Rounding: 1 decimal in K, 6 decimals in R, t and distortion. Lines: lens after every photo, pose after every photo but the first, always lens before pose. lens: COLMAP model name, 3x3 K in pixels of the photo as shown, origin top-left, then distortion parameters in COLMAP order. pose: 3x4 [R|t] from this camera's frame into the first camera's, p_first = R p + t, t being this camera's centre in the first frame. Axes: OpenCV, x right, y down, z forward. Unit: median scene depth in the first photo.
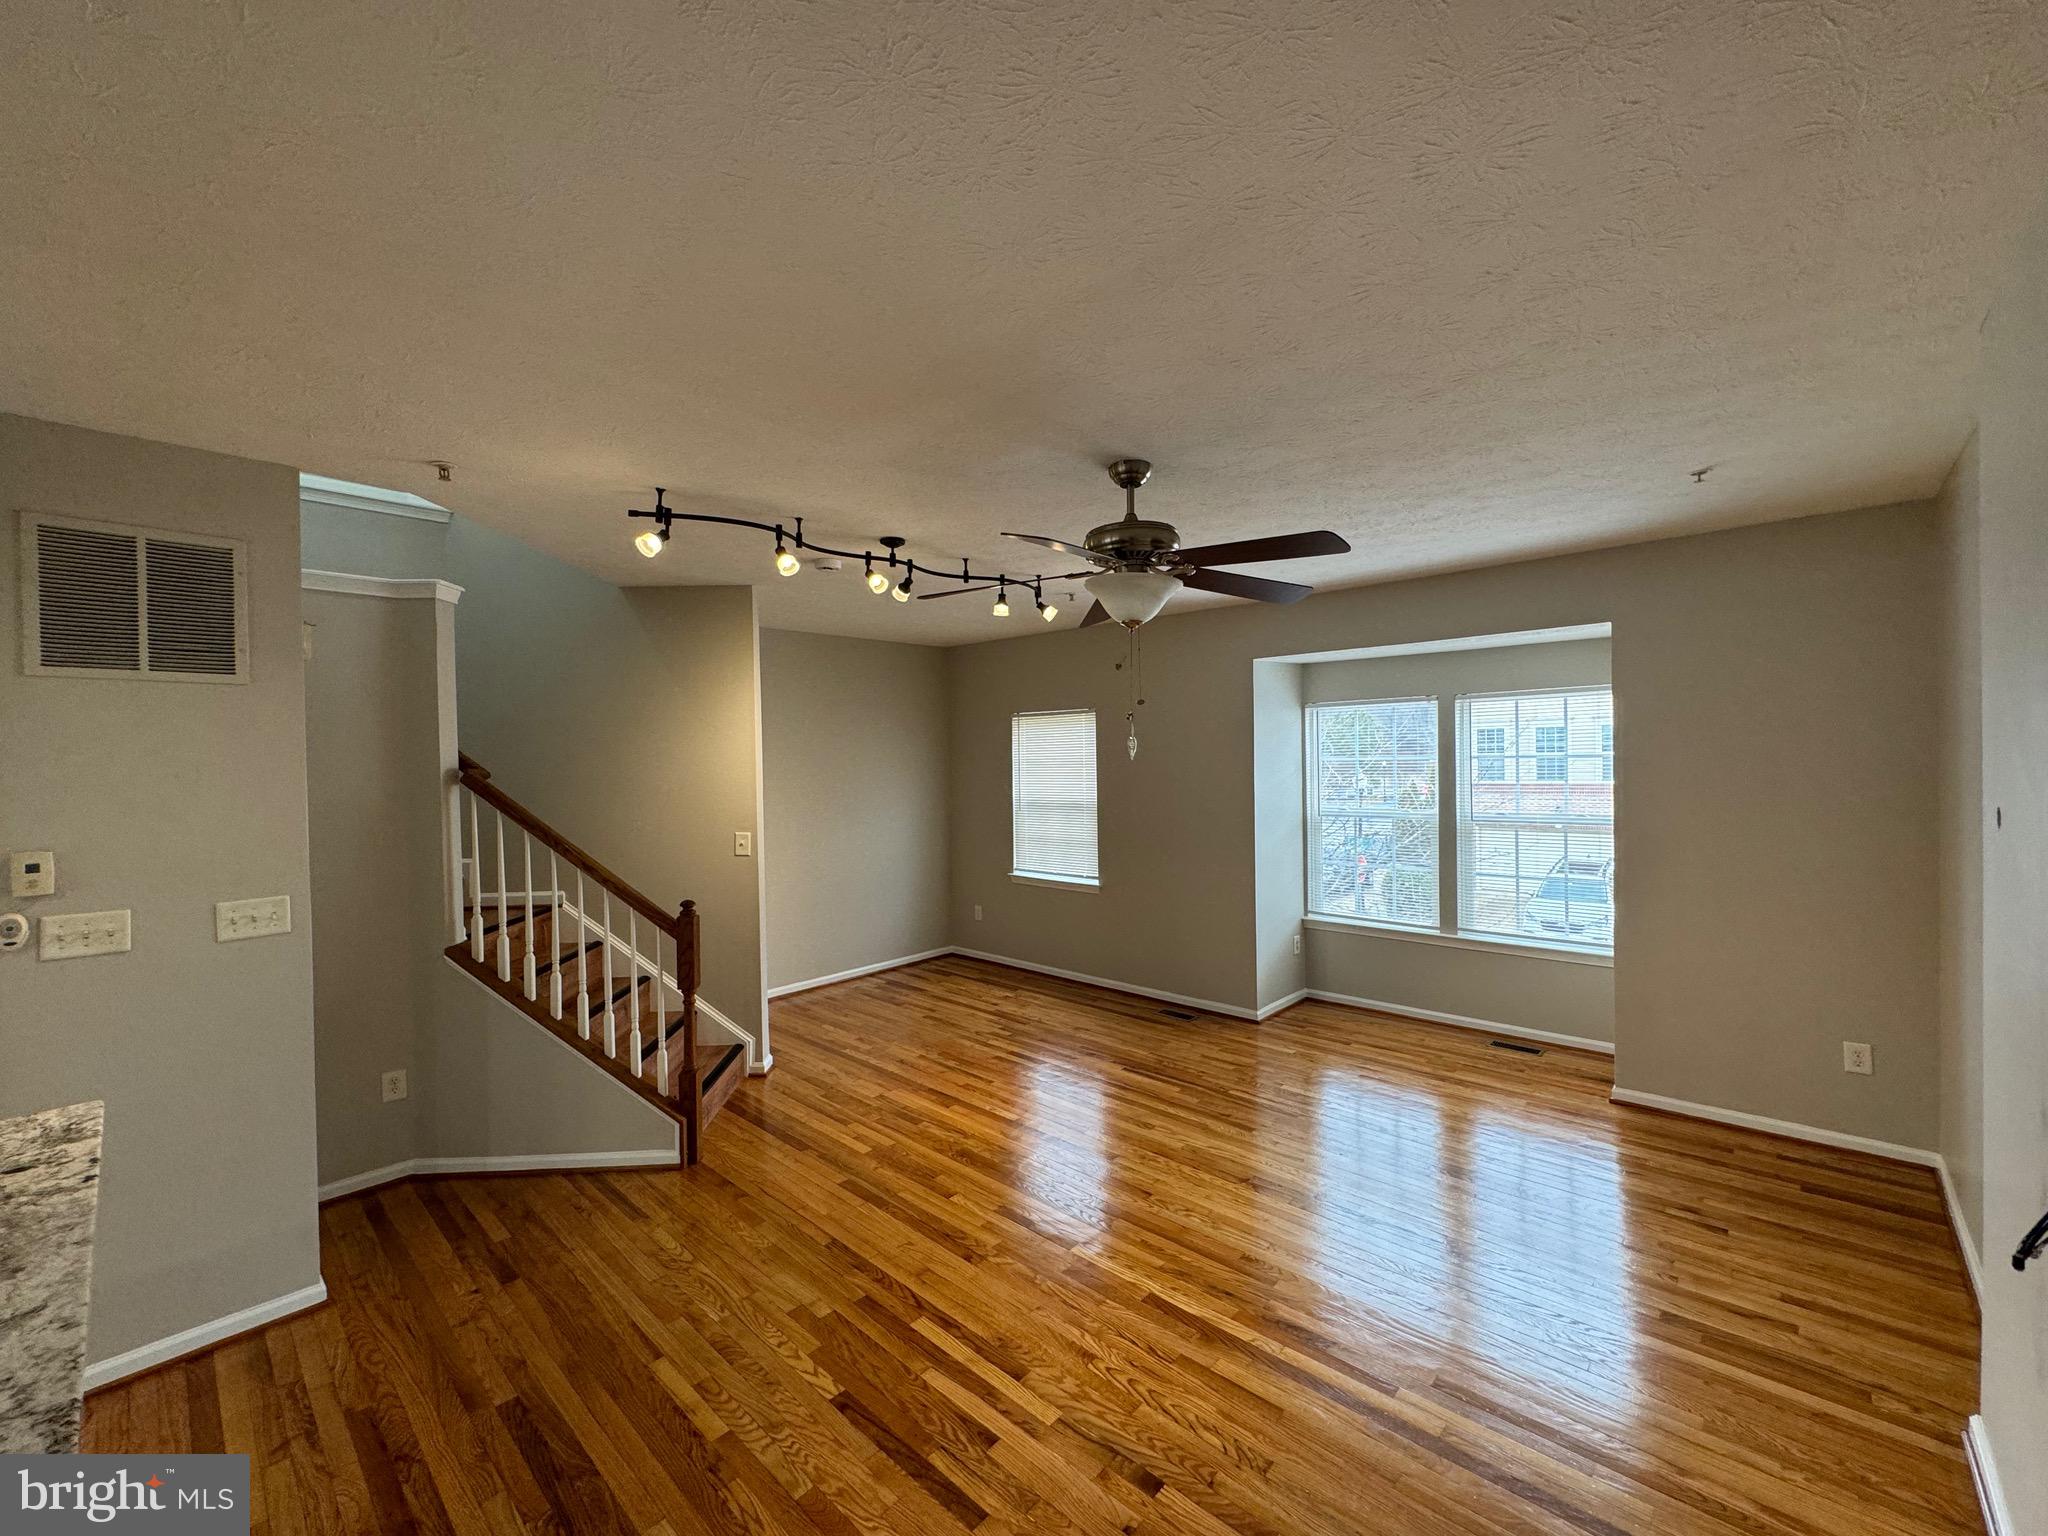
lens RADIAL K [[822.9, 0, 1028.2], [0, 822.9, 767.4], [0, 0, 1]] dist [0.001646, 0.000548]
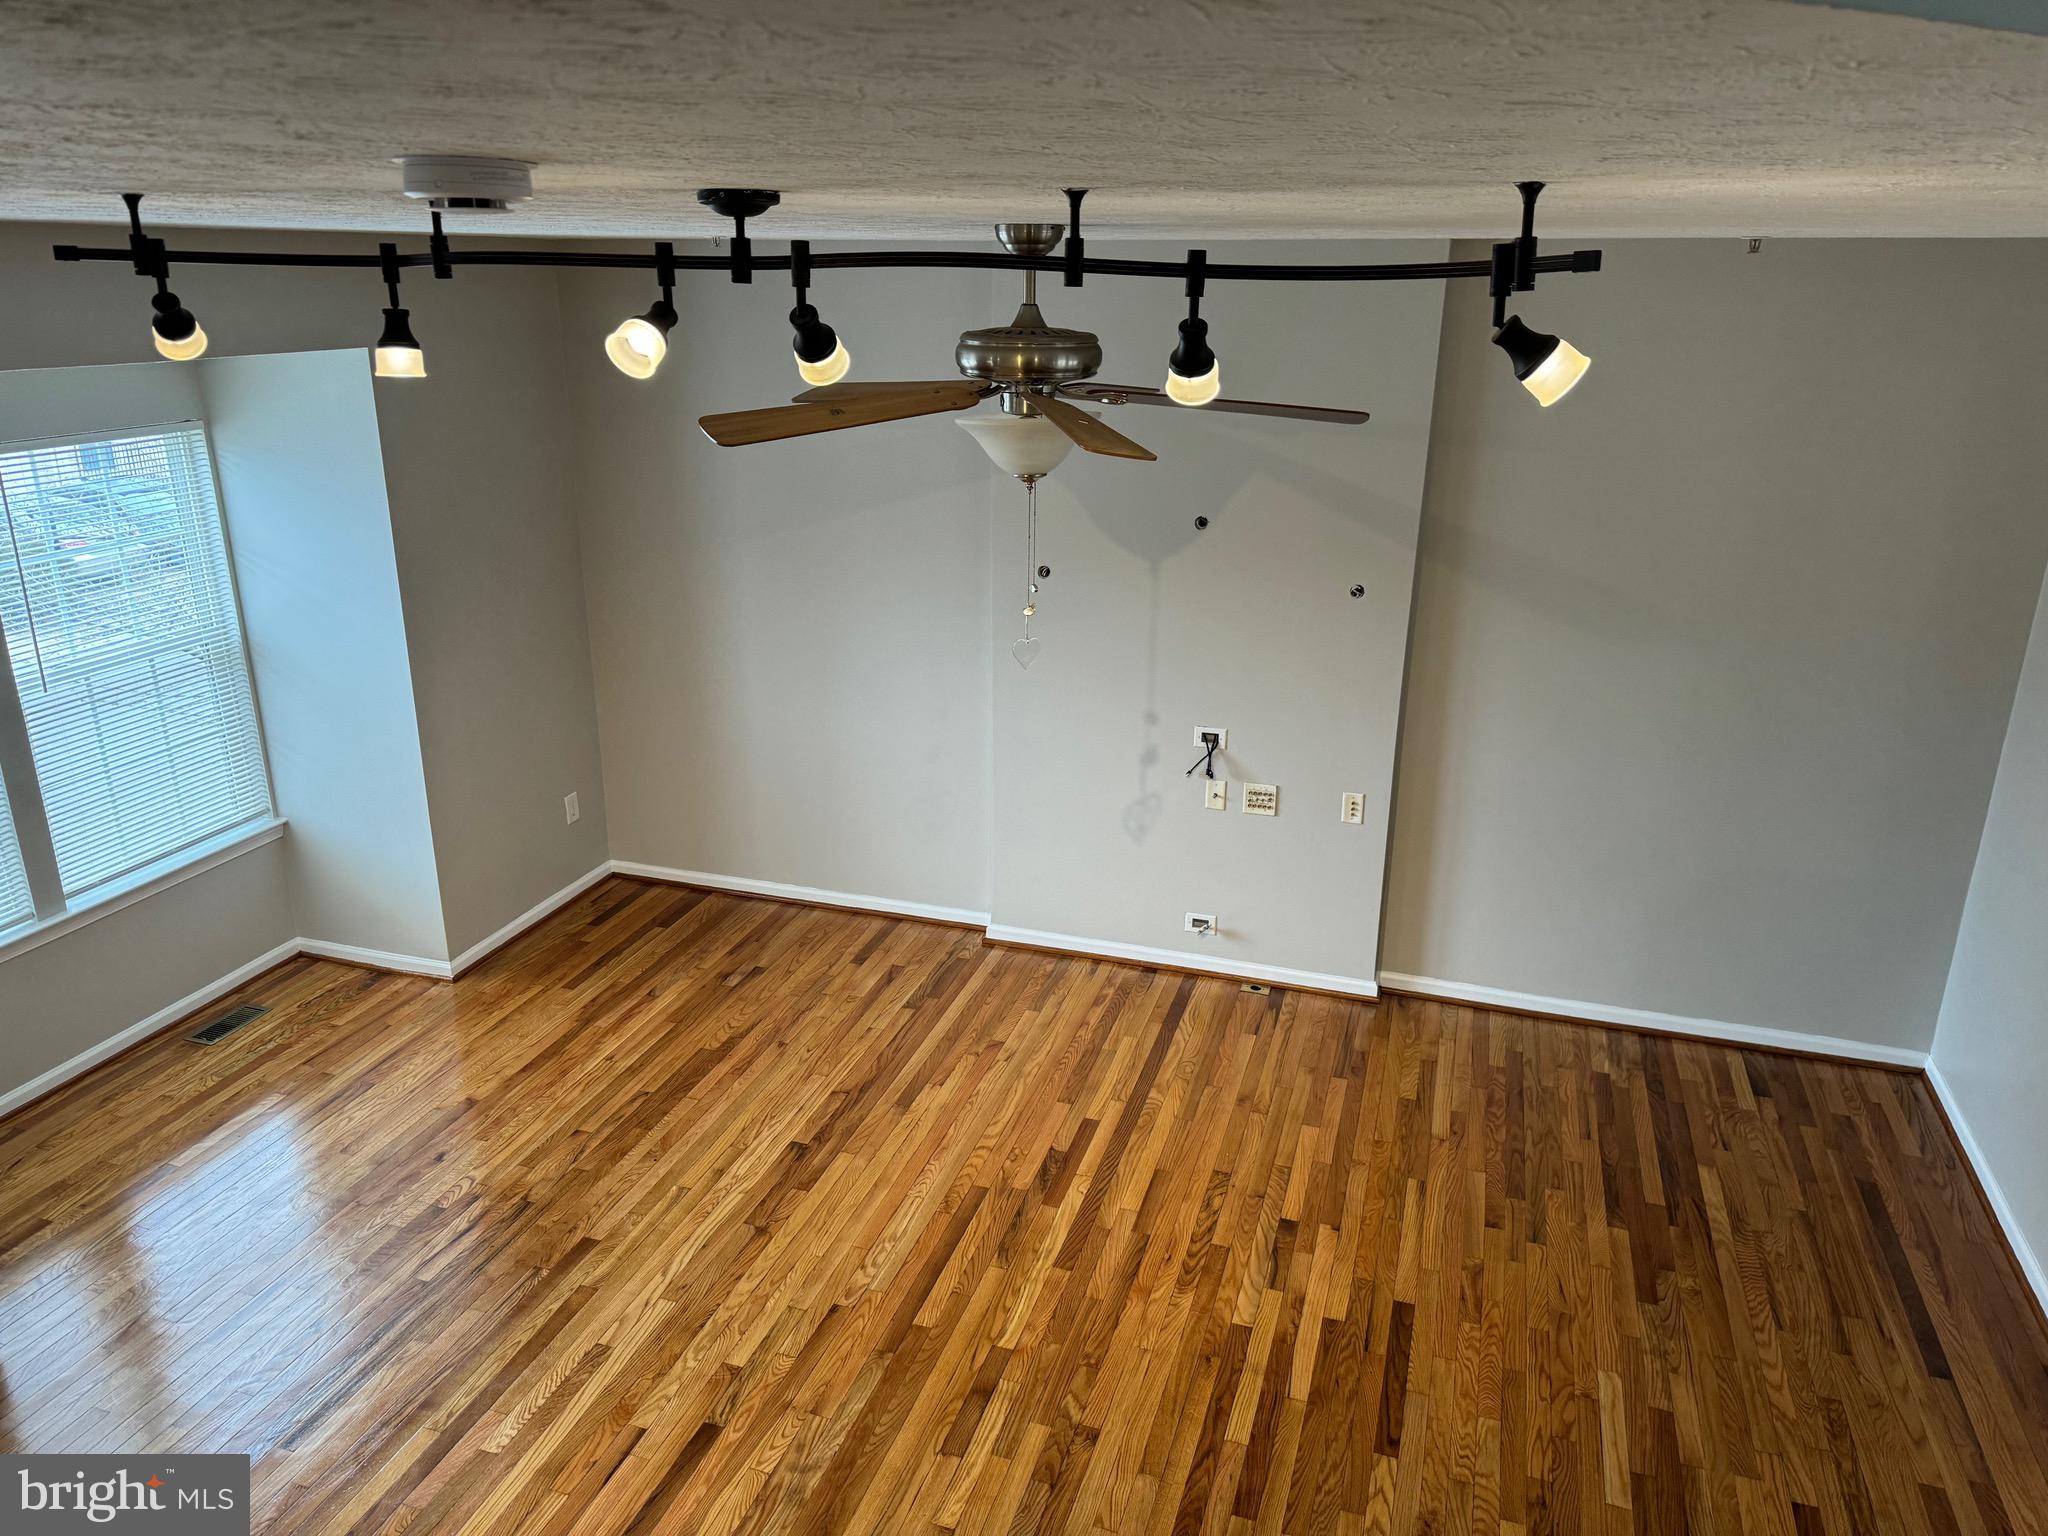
lens RADIAL K [[1464.5, 0, 942.5], [0, 1464.5, 766.3], [0, 0, 1]] dist [0.003574, -0.043515]
pose [[-0.386088, -0.274999, 0.880518, -1.090770], [0.022325, 0.951465, 0.306946, -0.355055], [-0.922192, 0.138166, -0.361210, 1.719563]]
